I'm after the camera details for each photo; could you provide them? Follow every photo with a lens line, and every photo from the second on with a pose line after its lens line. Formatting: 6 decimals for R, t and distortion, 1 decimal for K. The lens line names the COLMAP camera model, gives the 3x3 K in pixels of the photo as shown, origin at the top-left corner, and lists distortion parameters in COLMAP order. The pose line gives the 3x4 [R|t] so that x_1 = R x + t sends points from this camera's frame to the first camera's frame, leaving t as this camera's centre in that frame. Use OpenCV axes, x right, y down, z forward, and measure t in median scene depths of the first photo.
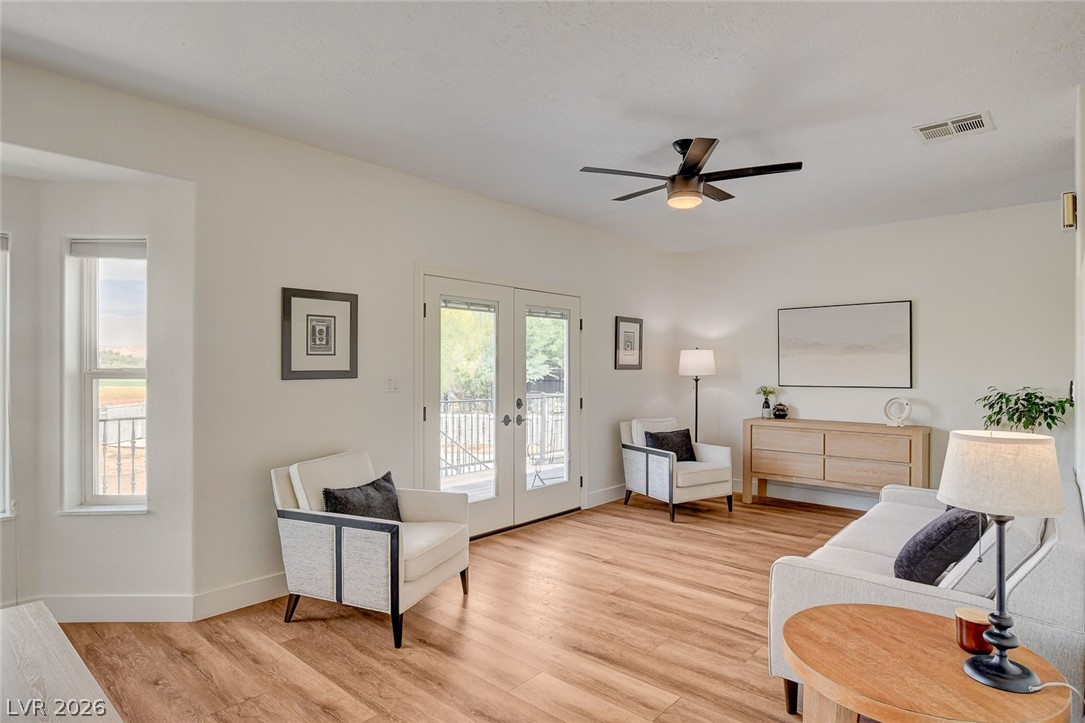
lens RADIAL K [[599.6, 0, 542.5], [0, 599.6, 361.5], [0, 0, 1]] dist [-0.002274, -0.000199]
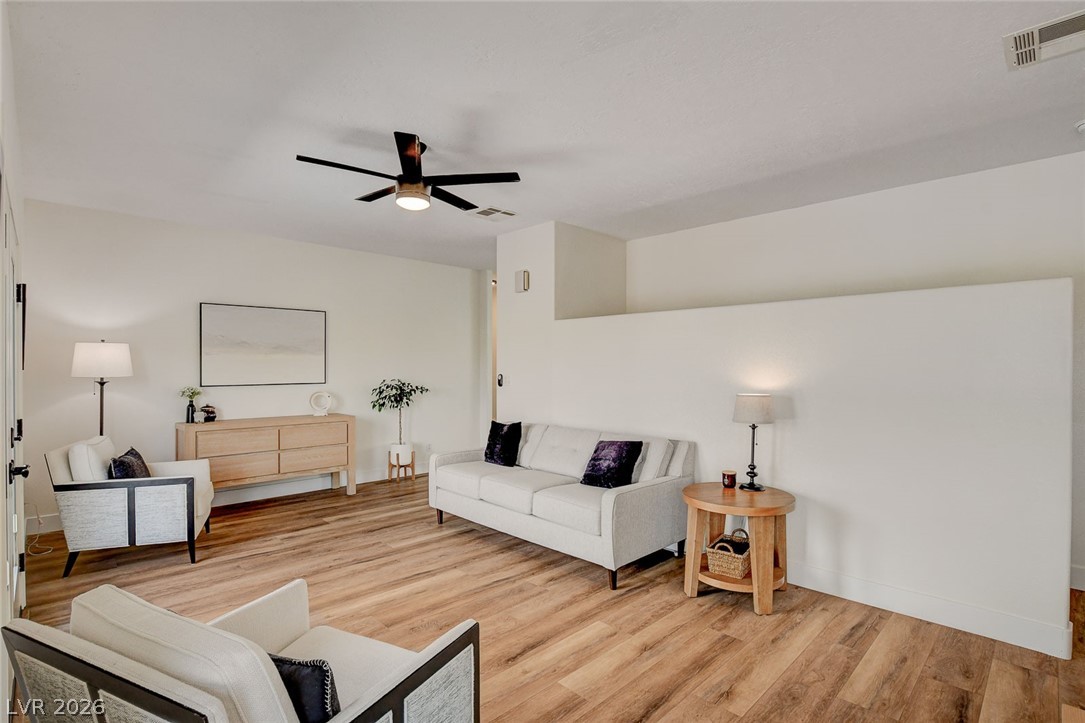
lens RADIAL K [[531.0, 0, 542.5], [0, 531.0, 361.5], [0, 0, 1]] dist [-0.030027, -0.000356]
pose [[0.056599, 0.006778, 0.998374, -0.454801], [-0.010991, 0.999921, -0.006165, 0.002189], [-0.998337, -0.010625, 0.056669, 0.522300]]
